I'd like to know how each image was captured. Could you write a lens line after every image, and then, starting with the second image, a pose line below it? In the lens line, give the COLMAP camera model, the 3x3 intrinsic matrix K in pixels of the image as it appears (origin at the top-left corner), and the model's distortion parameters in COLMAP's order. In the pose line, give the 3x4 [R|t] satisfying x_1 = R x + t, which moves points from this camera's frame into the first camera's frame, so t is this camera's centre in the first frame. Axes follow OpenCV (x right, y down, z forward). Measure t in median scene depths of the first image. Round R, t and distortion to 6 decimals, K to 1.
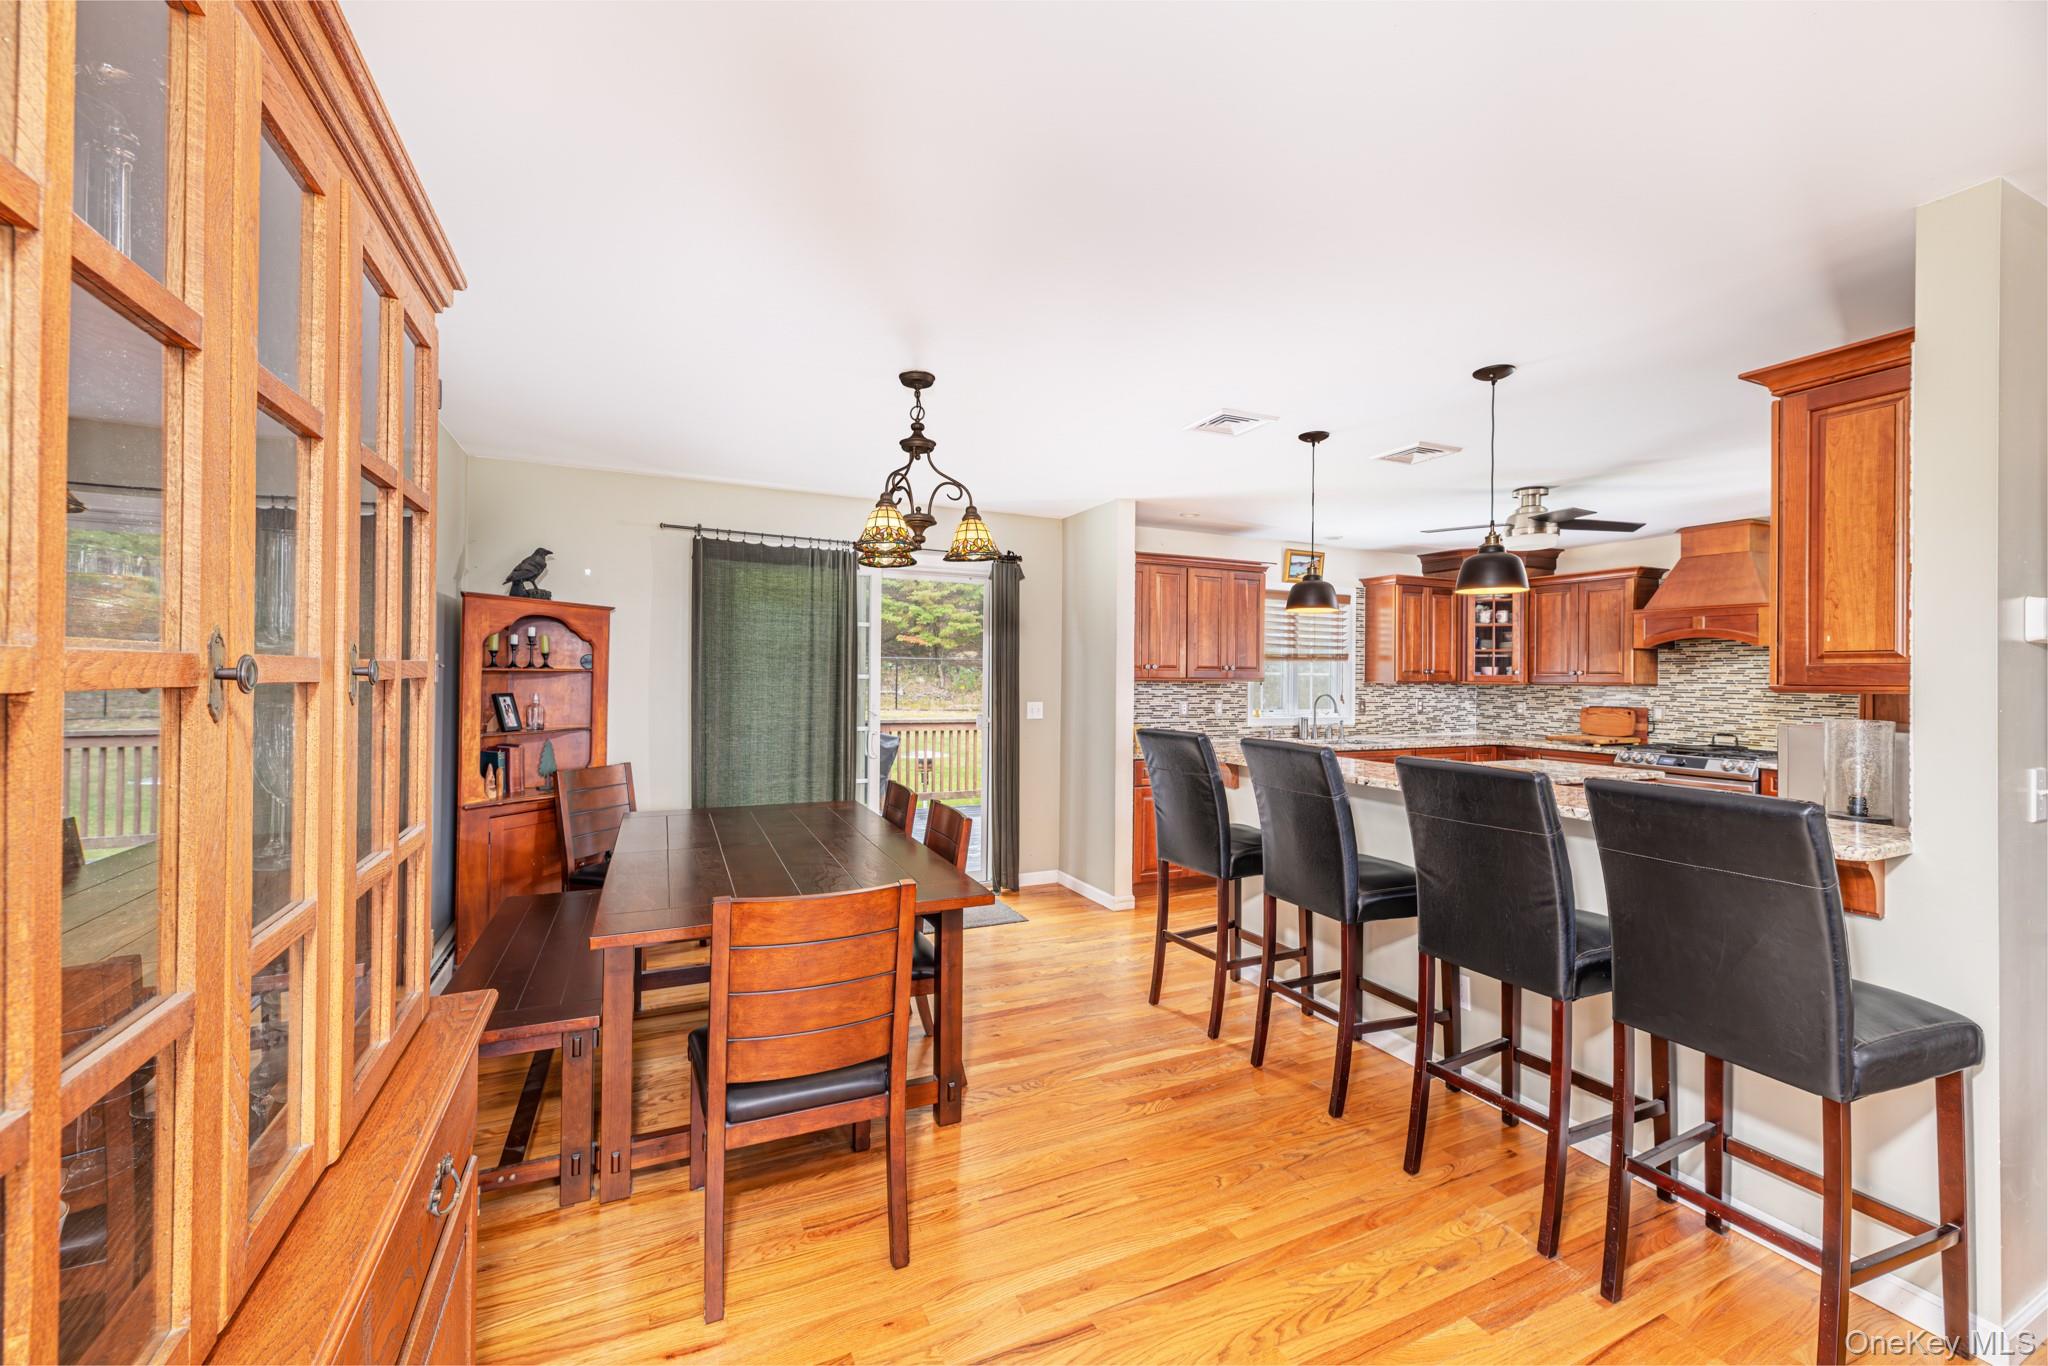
lens RADIAL K [[813.1, 0, 1035.4], [0, 813.1, 672.2], [0, 0, 1]] dist [0.000696, 0.000694]
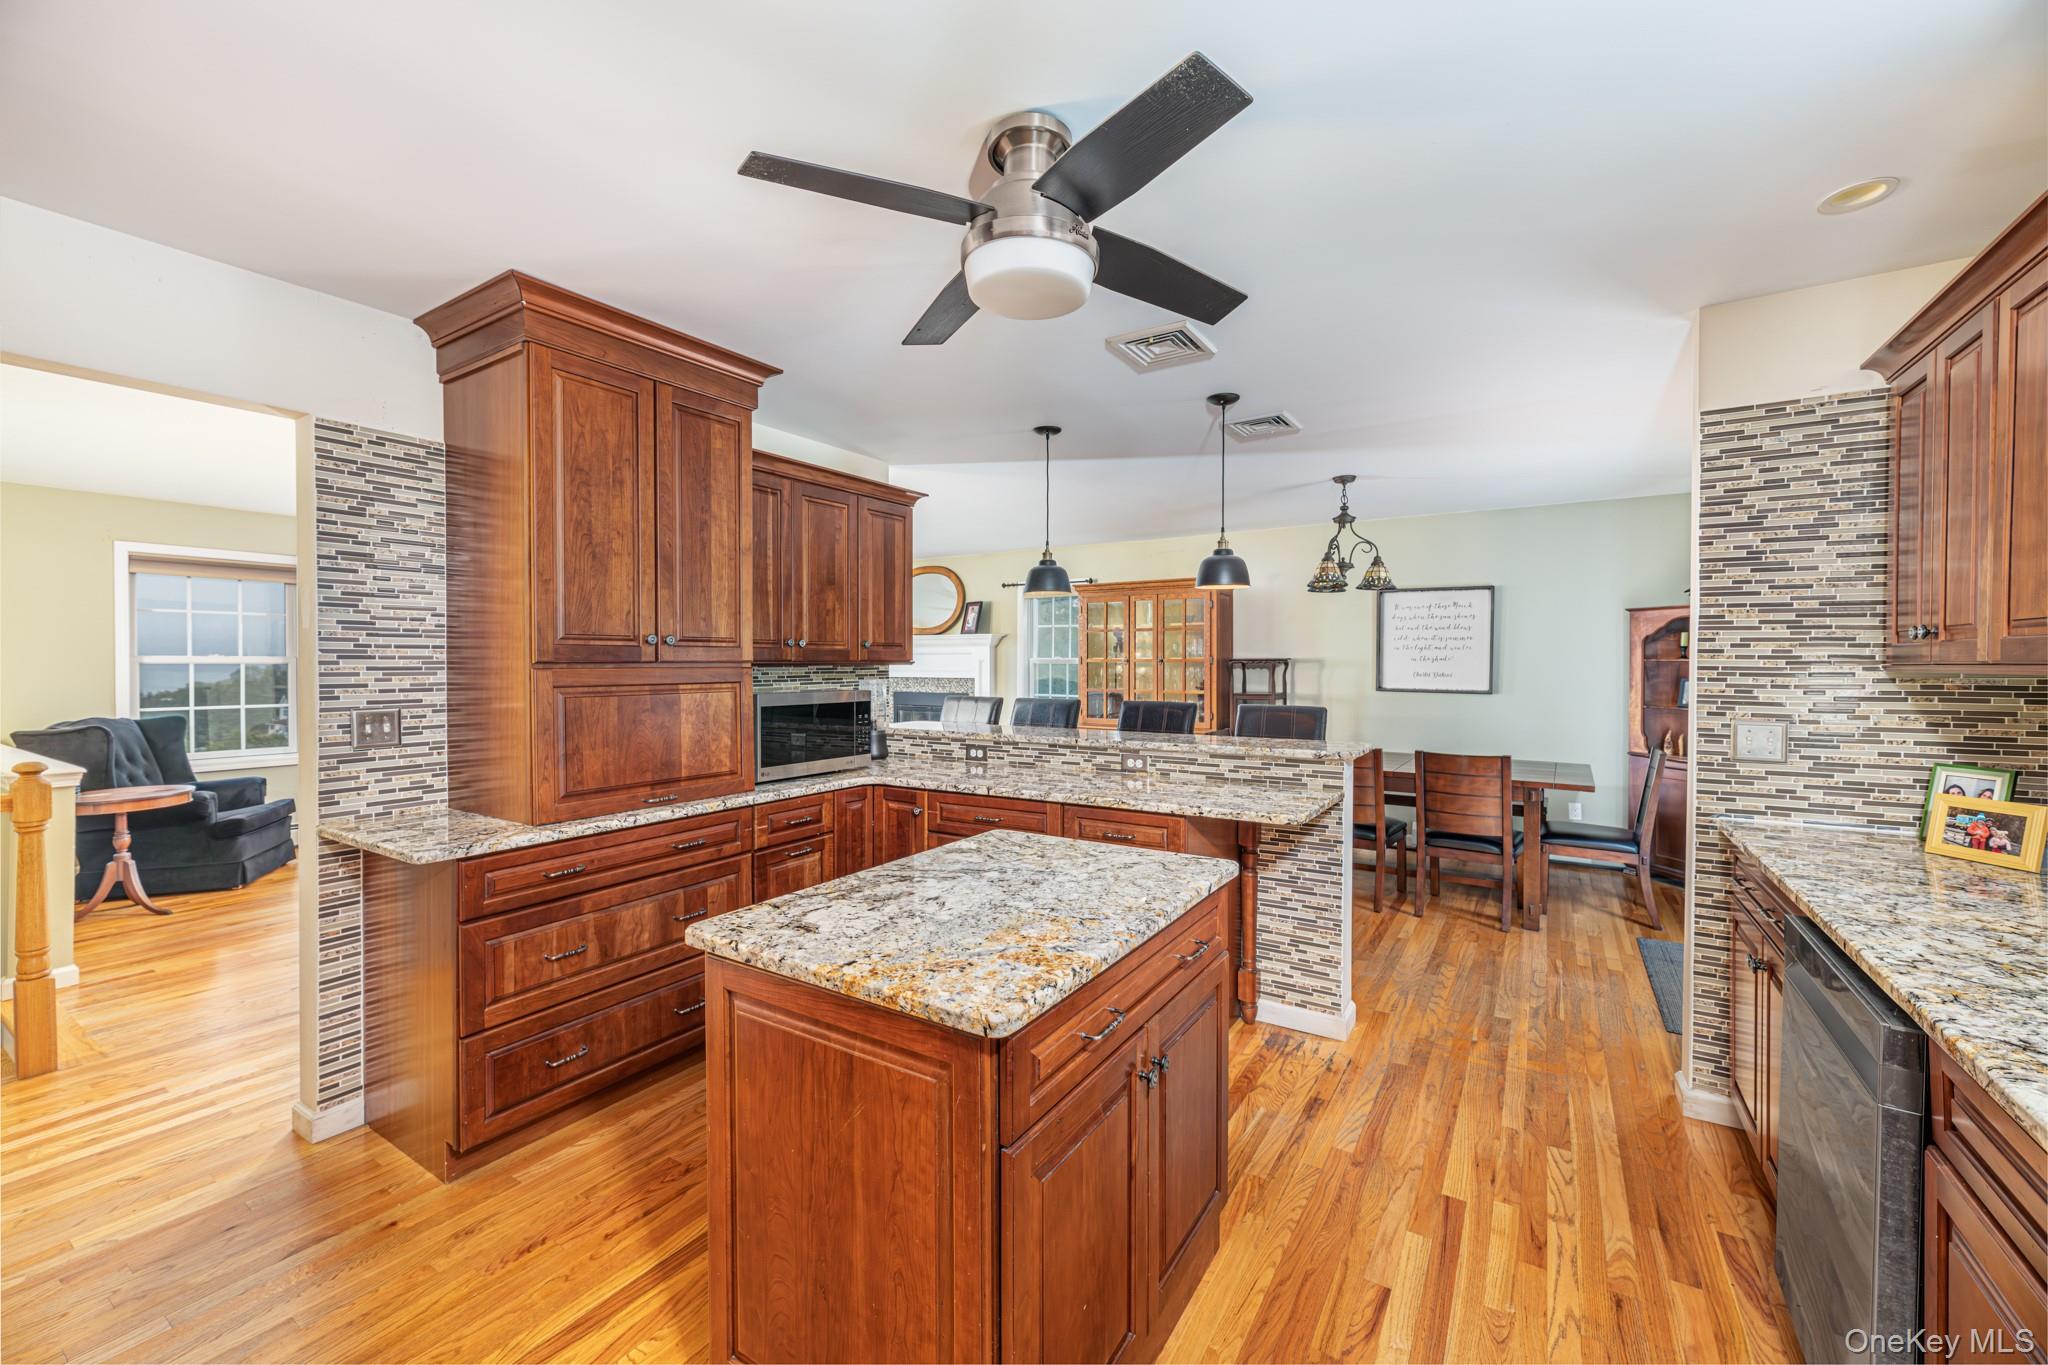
lens RADIAL K [[815.7, 0, 1035.4], [0, 815.7, 677.3], [0, 0, 1]] dist [-0.002998, 0.002734]
pose [[-0.844058, 0.000366, -0.536252, 0.626659], [-0.006970, 0.999908, 0.011653, 0.010985], [0.536206, 0.013573, -0.843978, 1.024993]]
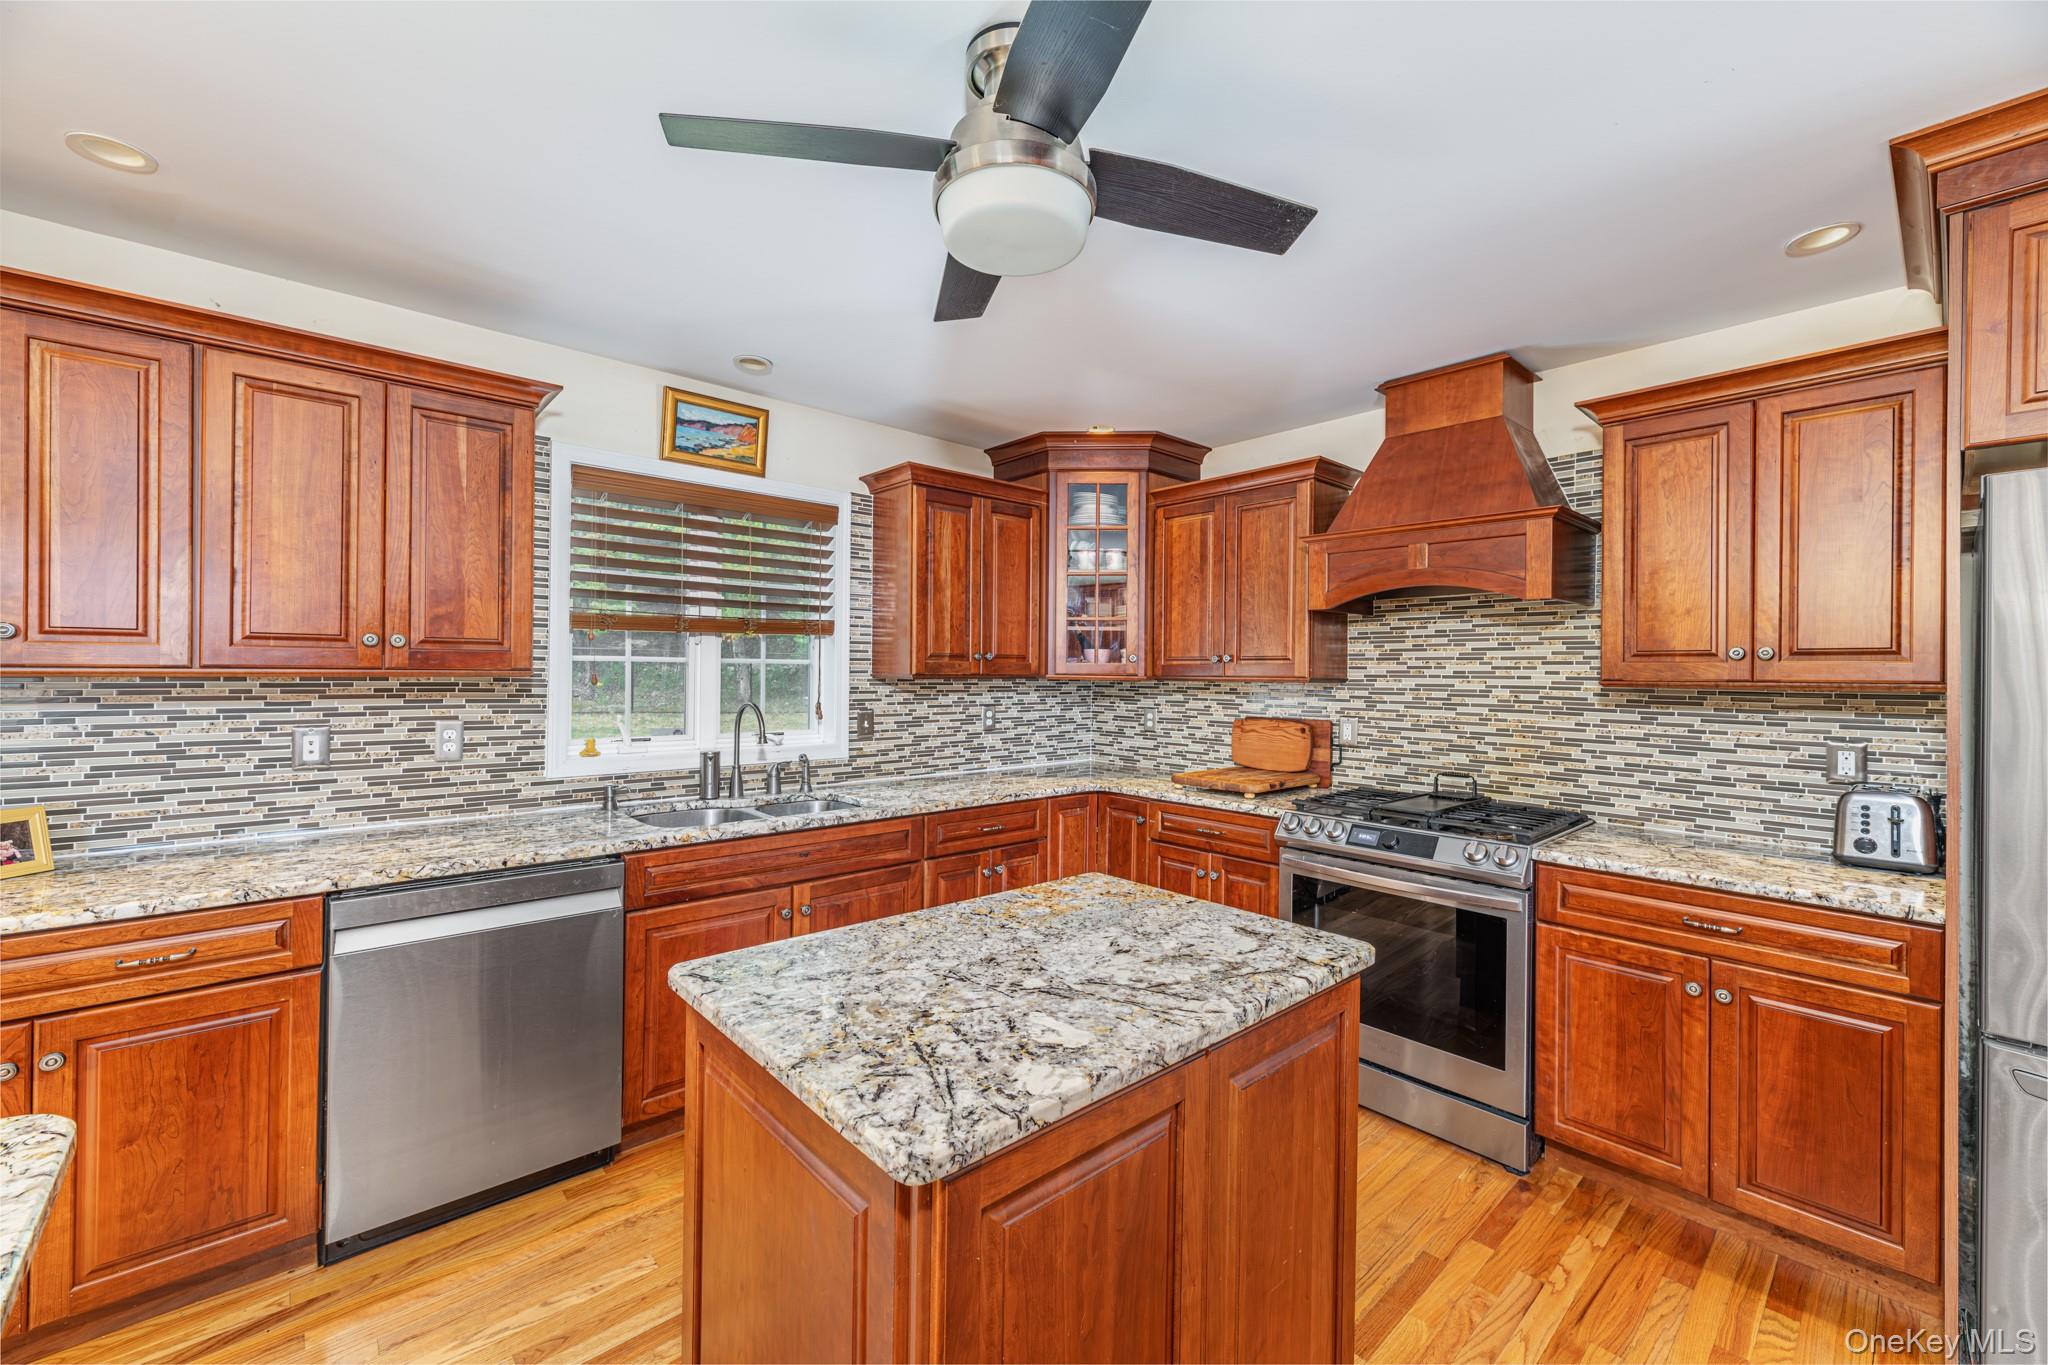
lens RADIAL K [[815.7, 0, 1035.5], [0, 815.7, 672.1], [0, 0, 1]] dist [-0.002998, 0.002734]
pose [[0.956037, -0.001615, 0.293240, 0.408763], [-0.000567, 0.999973, 0.007355, 0.006287], [-0.293244, -0.007198, 0.956011, 0.543482]]
